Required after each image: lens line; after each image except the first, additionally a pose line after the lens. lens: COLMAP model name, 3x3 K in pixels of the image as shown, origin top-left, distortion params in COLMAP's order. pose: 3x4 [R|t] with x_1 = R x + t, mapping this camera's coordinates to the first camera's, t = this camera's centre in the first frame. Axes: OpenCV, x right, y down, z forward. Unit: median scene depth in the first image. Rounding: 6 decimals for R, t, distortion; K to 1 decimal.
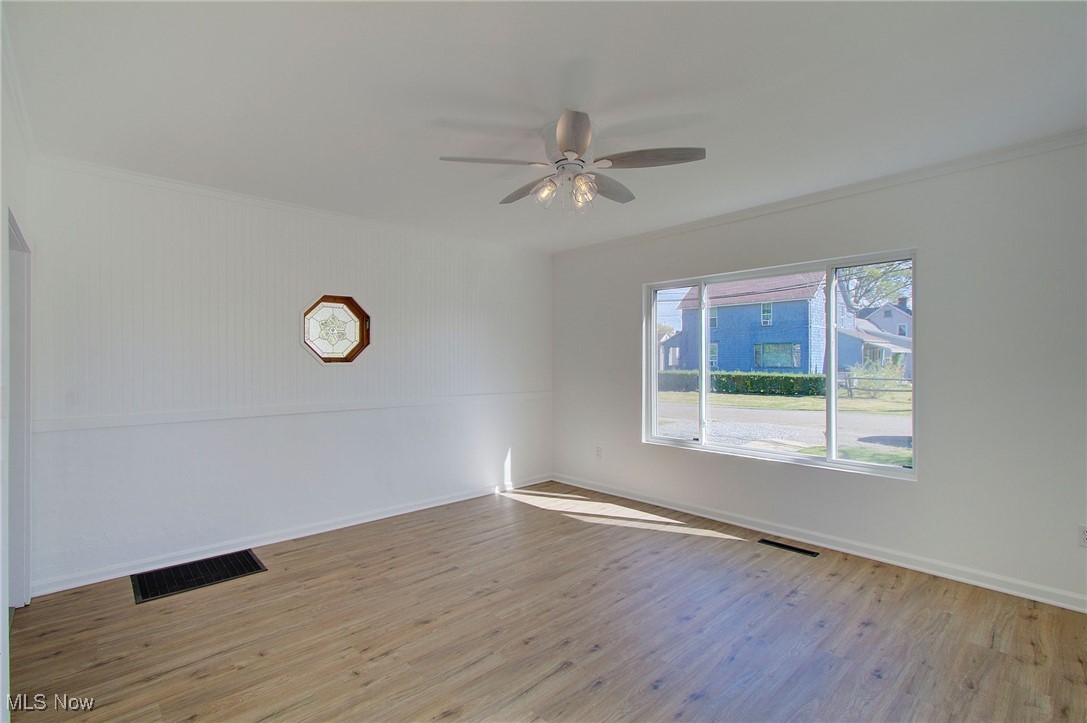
lens RADIAL K [[496.2, 0, 537.6], [0, 496.2, 353.8], [0, 0, 1]] dist [0.001573, 0.000824]
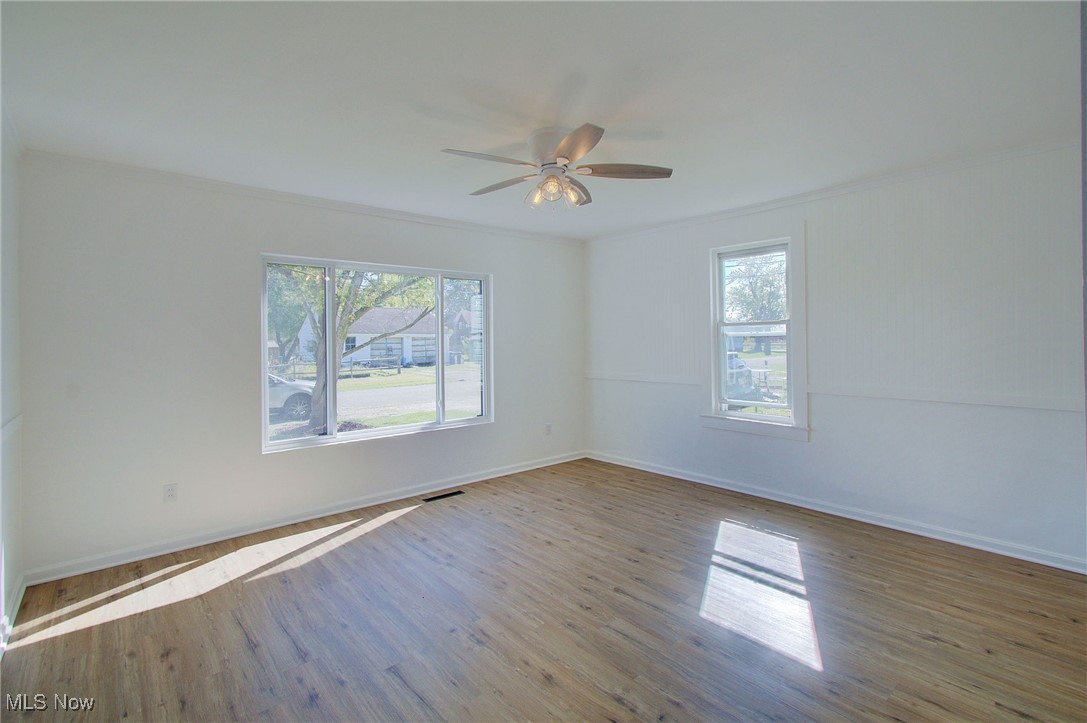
lens RADIAL K [[496.2, 0, 537.6], [0, 496.2, 353.8], [0, 0, 1]] dist [0.001573, 0.000824]
pose [[0.032709, -0.019075, 0.999283, -0.752081], [-0.001326, 0.999816, 0.019128, 0.005892], [-0.999464, -0.001951, 0.032678, 0.739873]]
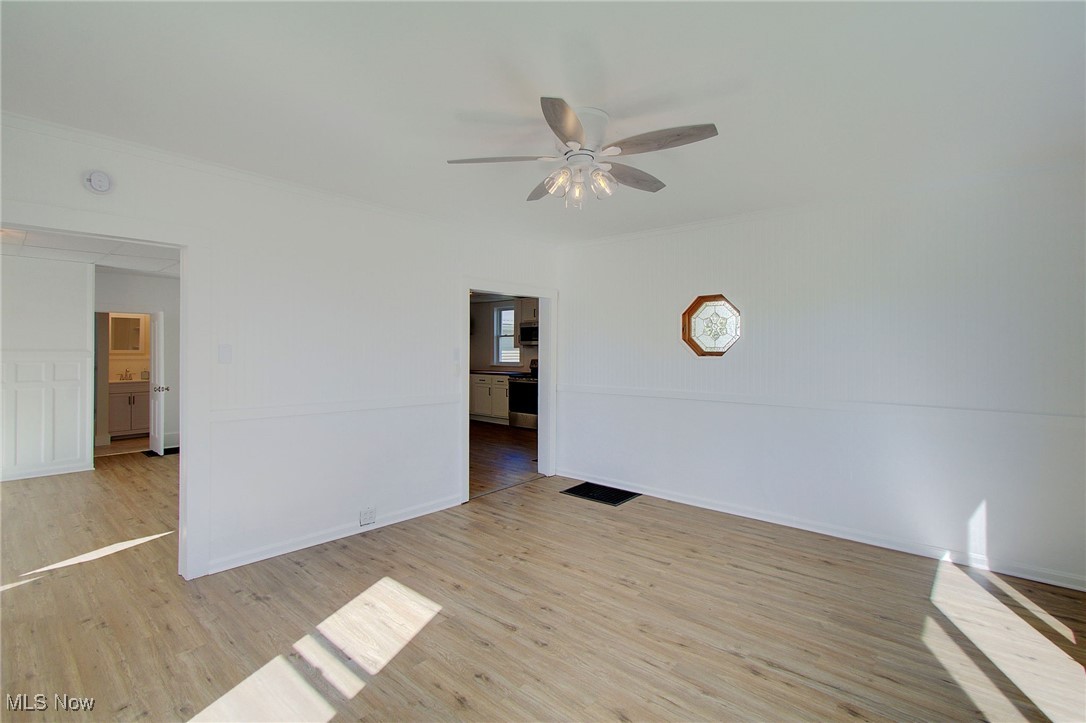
lens RADIAL K [[495.7, 0, 537.1], [0, 495.7, 353.8], [0, 0, 1]] dist [0.001573, 0.000824]
pose [[0.095781, 0.005568, -0.995387, 0.747093], [0.011661, 0.999909, 0.006715, 0.000240], [0.995334, -0.012251, 0.095707, 0.608658]]
